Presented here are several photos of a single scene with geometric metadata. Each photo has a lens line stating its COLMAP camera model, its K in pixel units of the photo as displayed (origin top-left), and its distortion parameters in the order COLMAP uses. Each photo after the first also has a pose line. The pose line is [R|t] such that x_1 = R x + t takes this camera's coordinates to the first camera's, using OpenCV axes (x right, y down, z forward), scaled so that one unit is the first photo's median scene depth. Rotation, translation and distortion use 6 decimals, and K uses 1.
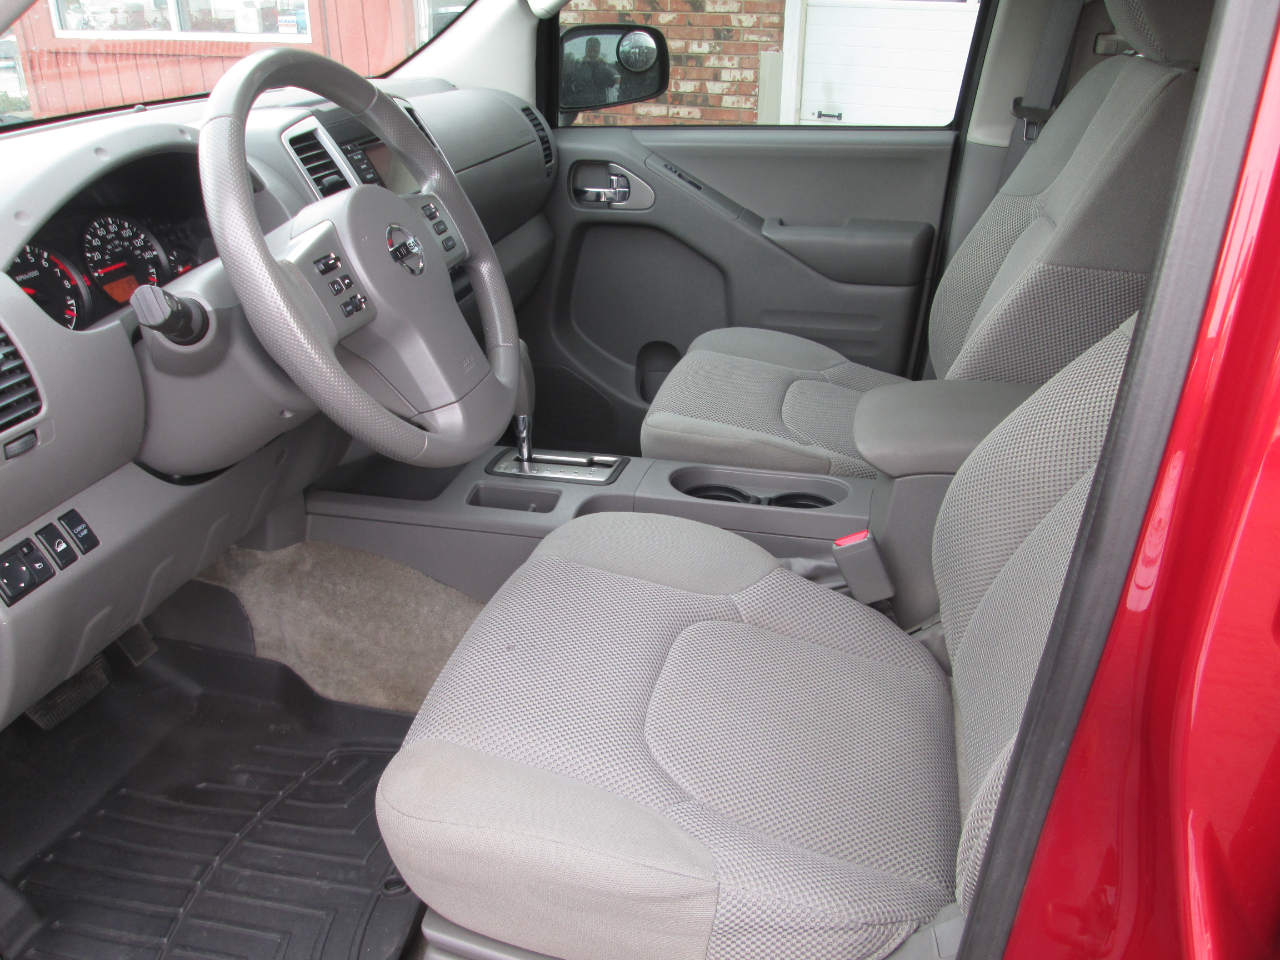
lens RADIAL K [[1062.0, 0, 647.1], [0, 1062.0, 484.0], [0, 0, 1]] dist [-0.058739, 0.040123]
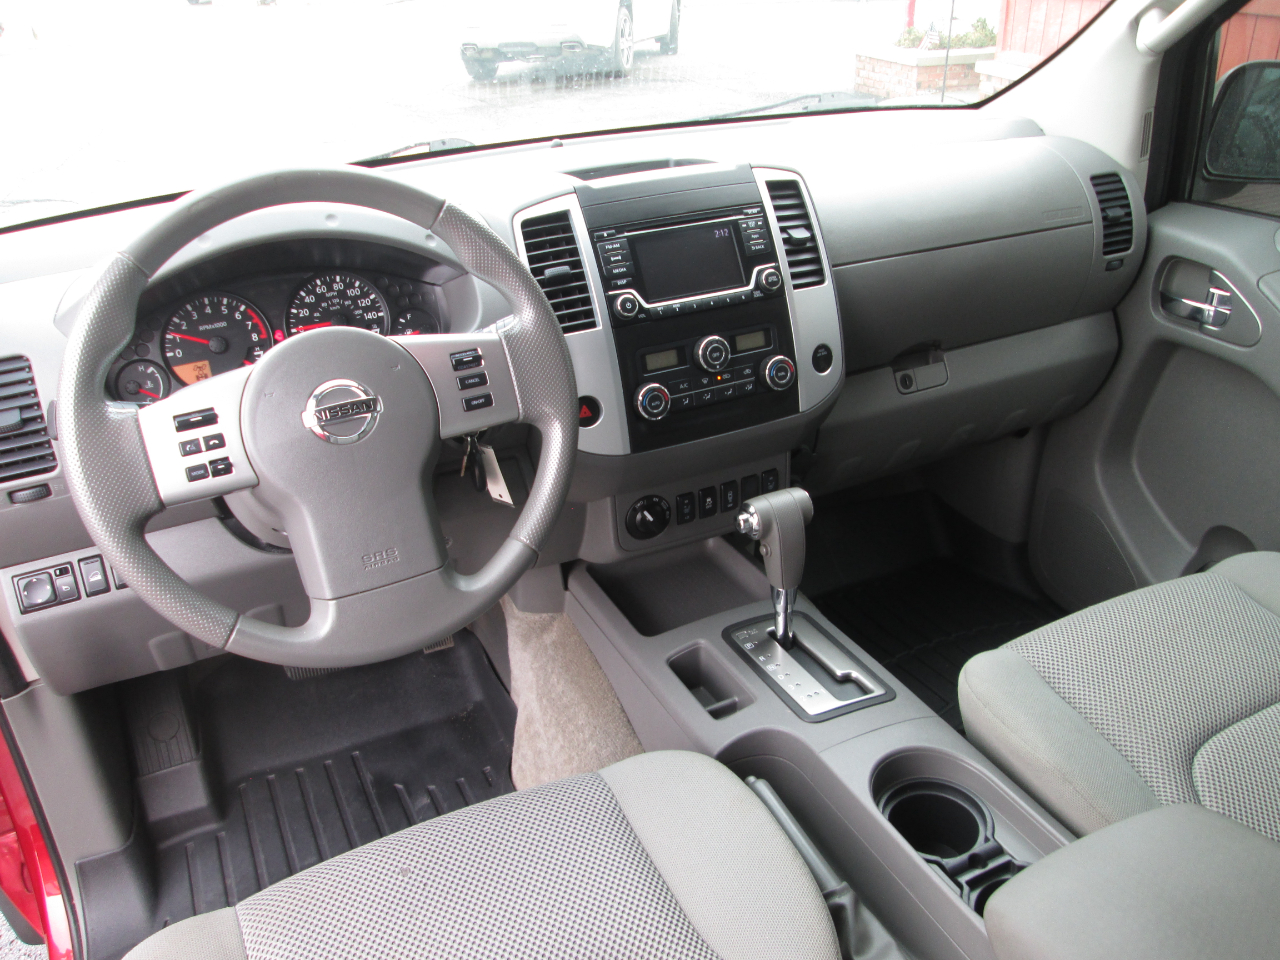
lens RADIAL K [[1062.0, 0, 635.4], [0, 1062.0, 521.6], [0, 0, 1]] dist [-0.058739, 0.040123]
pose [[0.630683, 0.369665, -0.682339, 0.451553], [-0.303592, 0.926711, 0.221447, -0.340974], [0.714193, 0.067489, 0.696688, 0.495149]]
